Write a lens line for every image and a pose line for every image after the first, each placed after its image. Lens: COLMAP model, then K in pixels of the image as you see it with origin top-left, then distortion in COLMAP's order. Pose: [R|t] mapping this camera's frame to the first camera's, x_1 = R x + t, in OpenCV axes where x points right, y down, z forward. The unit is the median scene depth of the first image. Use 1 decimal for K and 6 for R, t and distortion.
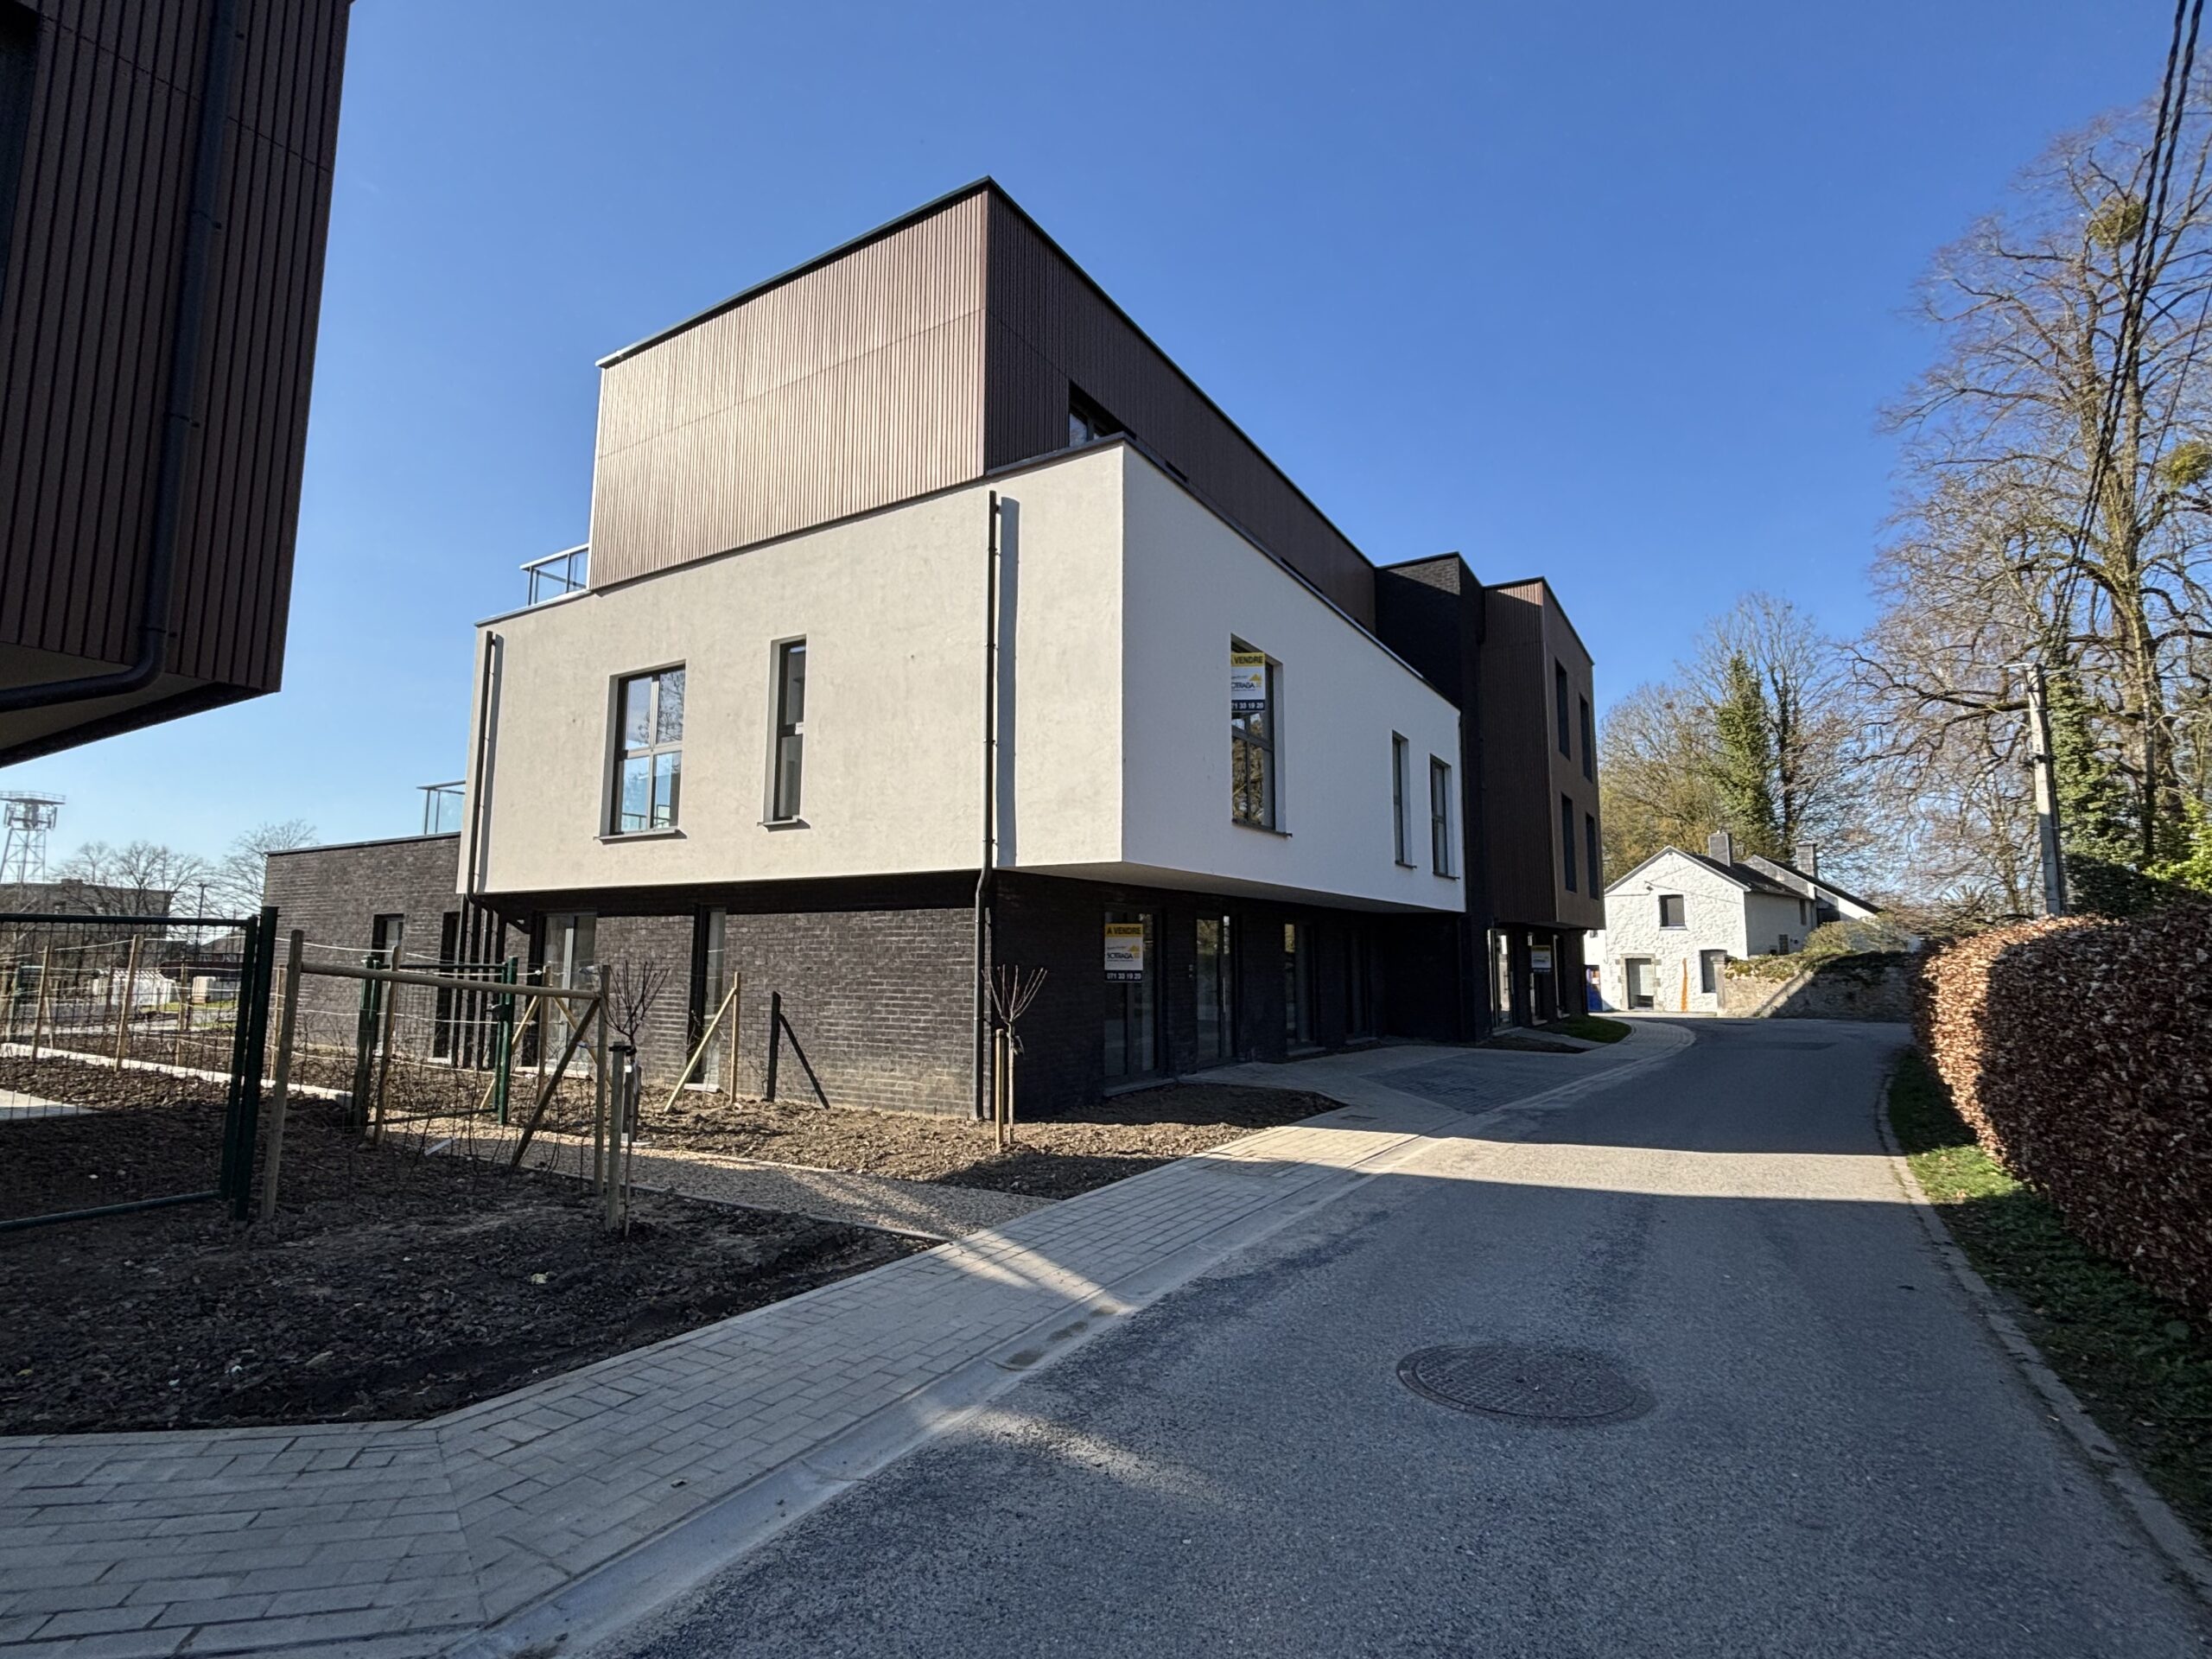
lens RADIAL K [[1066.2, 0, 1106.0], [0, 1066.2, 829.5], [0, 0, 1]] dist [0.000050, -0.000002]
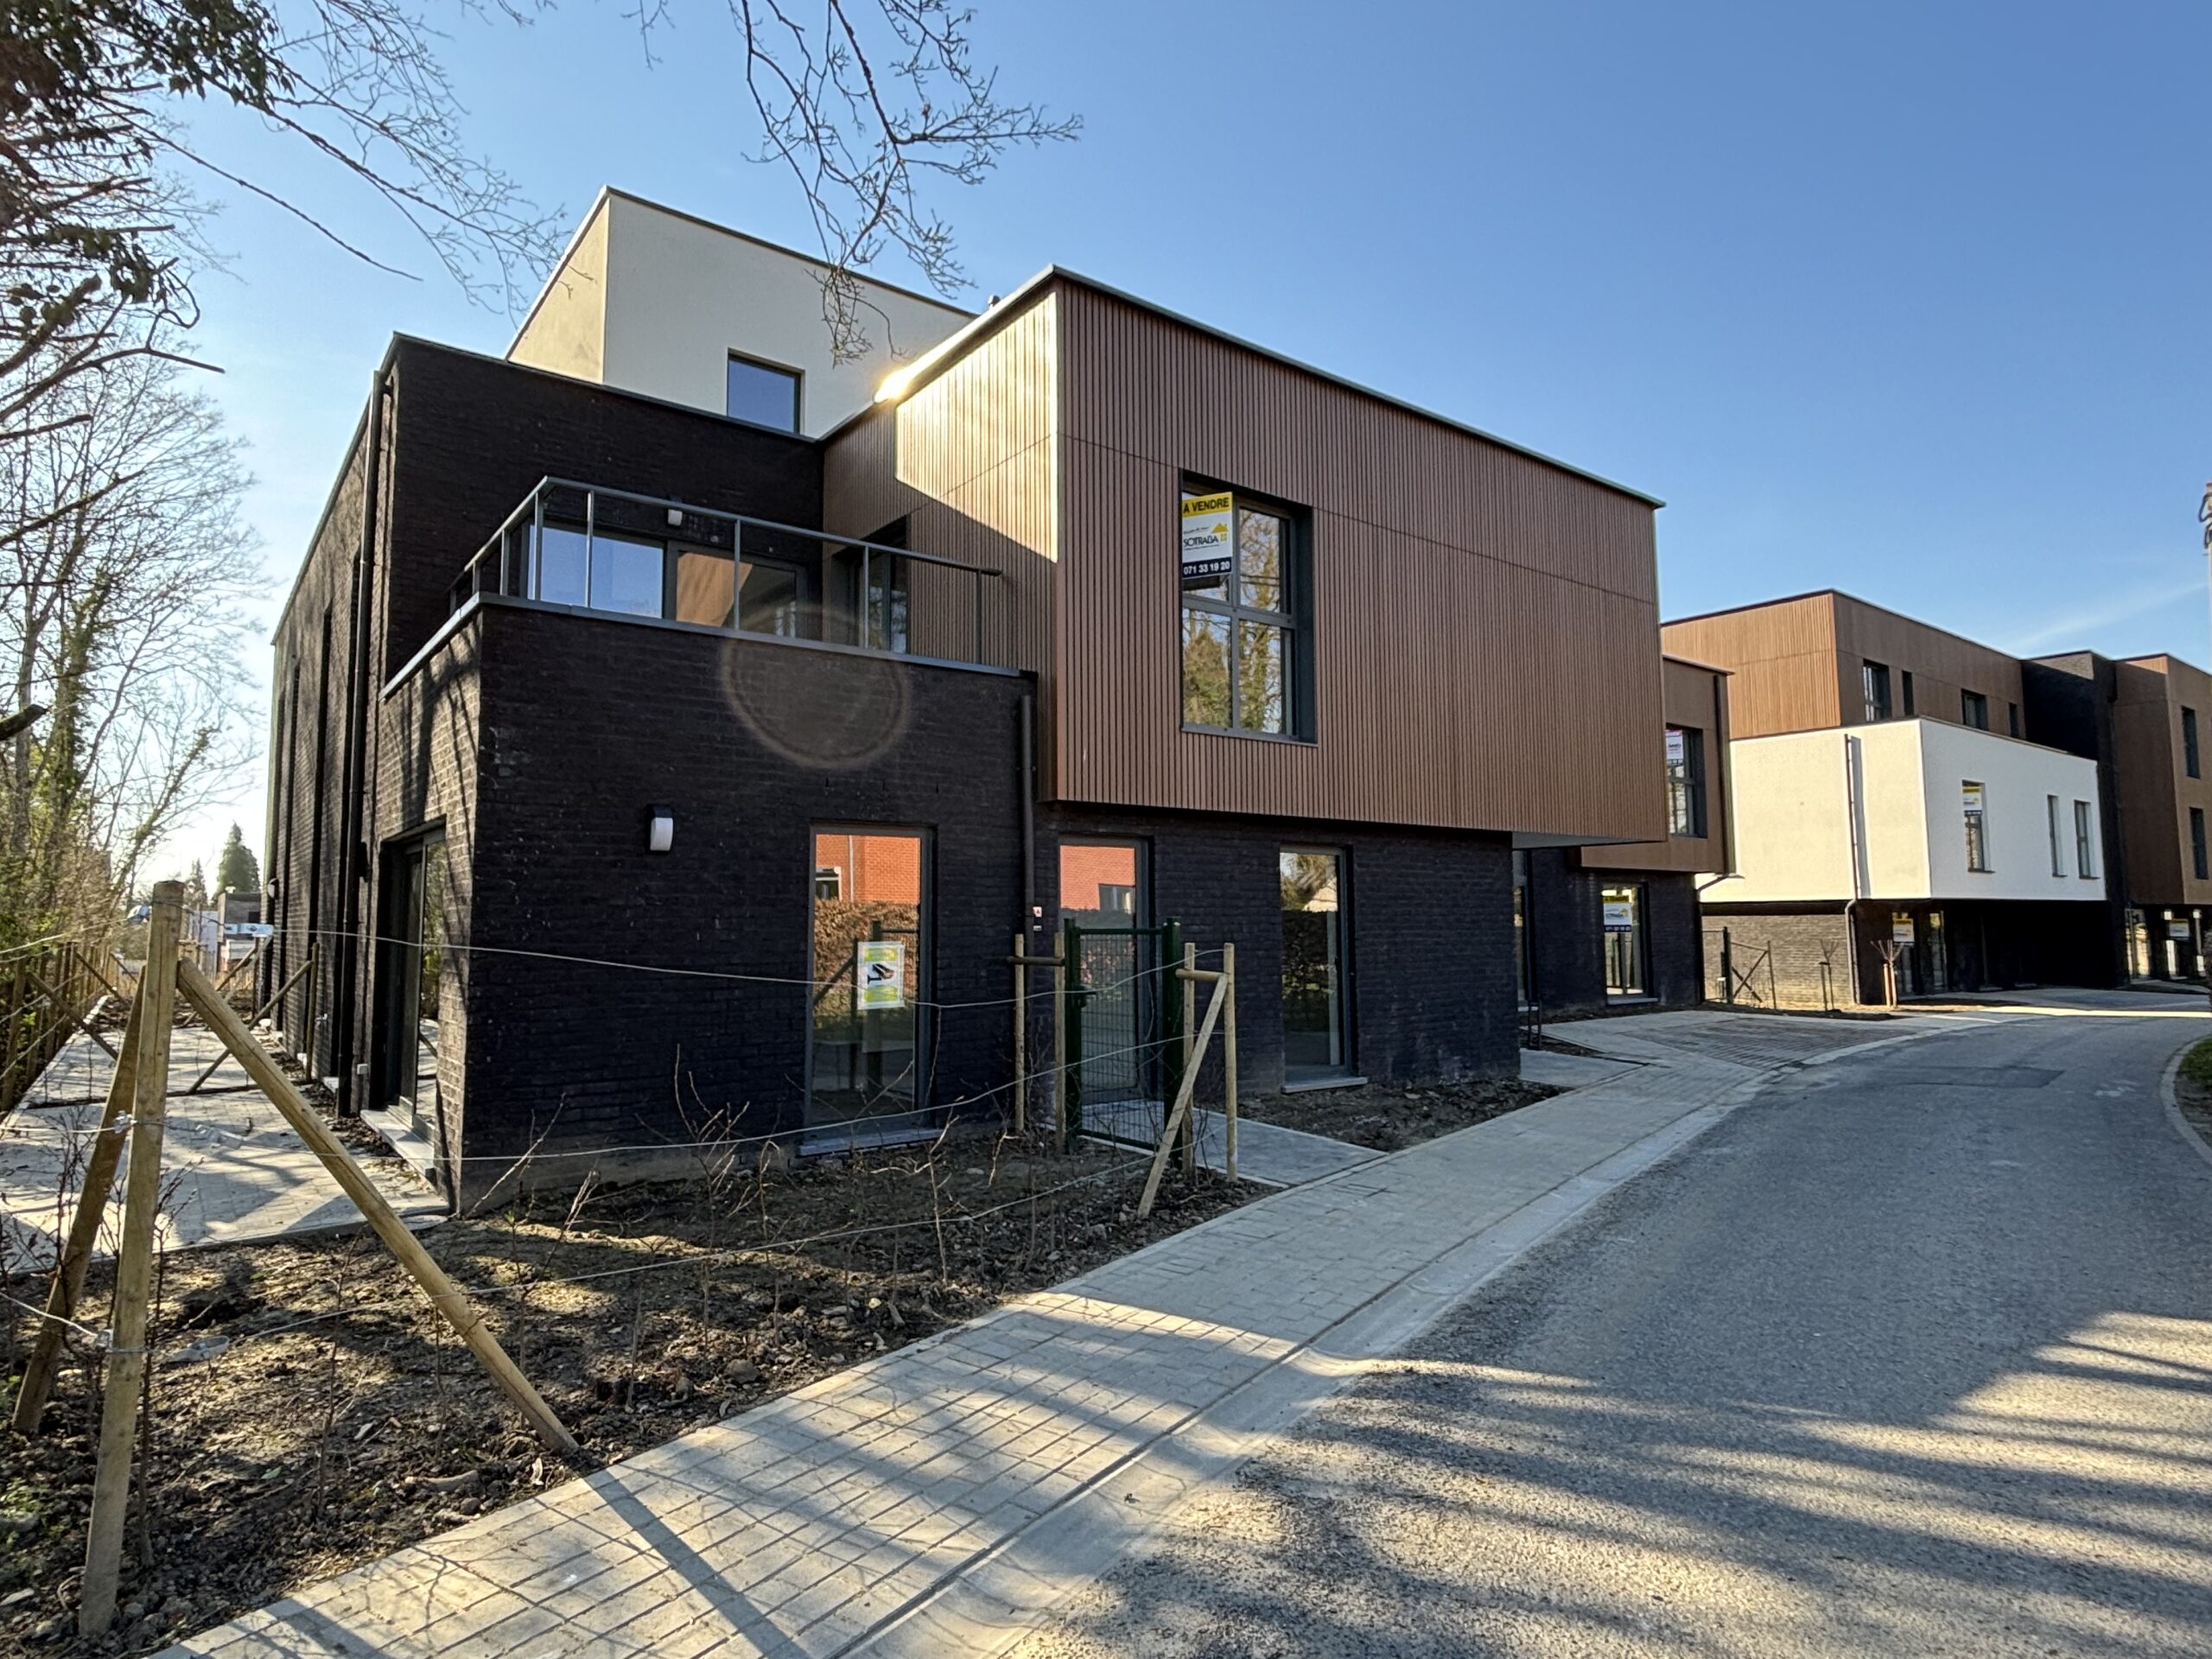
lens RADIAL K [[1229.8, 0, 1106.0], [0, 1229.8, 829.5], [0, 0, 1]] dist [0.001431, 0.000540]
pose [[0.935674, -0.041670, -0.350397, -0.382996], [0.054867, 0.998106, 0.027815, -0.154218], [0.348574, -0.045251, 0.936188, -1.154318]]
